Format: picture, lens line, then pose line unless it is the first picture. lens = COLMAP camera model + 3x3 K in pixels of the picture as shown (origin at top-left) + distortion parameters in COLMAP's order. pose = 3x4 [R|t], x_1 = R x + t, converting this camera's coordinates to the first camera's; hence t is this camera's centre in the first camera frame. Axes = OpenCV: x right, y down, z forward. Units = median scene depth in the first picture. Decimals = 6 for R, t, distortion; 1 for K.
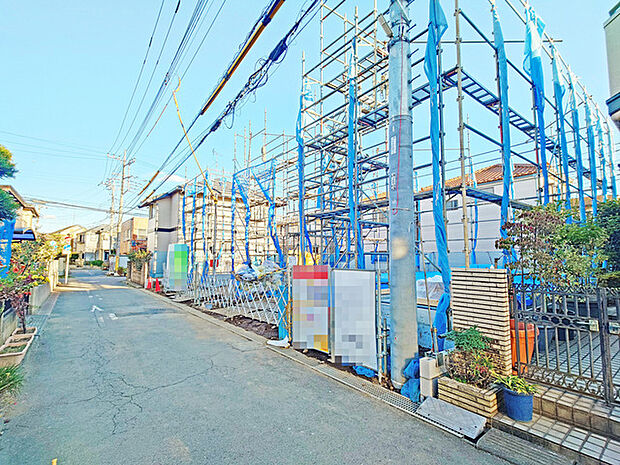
lens RADIAL K [[301.3, 0, 312.5], [0, 301.3, 232.2], [0, 0, 1]] dist [0.035913, -0.019758]
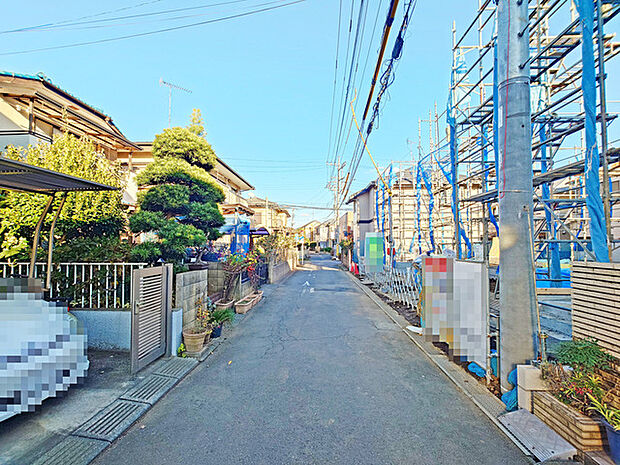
lens RADIAL K [[301.3, 0, 312.5], [0, 301.3, 232.2], [0, 0, 1]] dist [0.035913, -0.019758]
pose [[0.770695, -0.033388, -0.636329, 0.110518], [0.060090, 0.997984, 0.020415, -0.003330], [0.634365, -0.053971, 0.771148, -0.005059]]
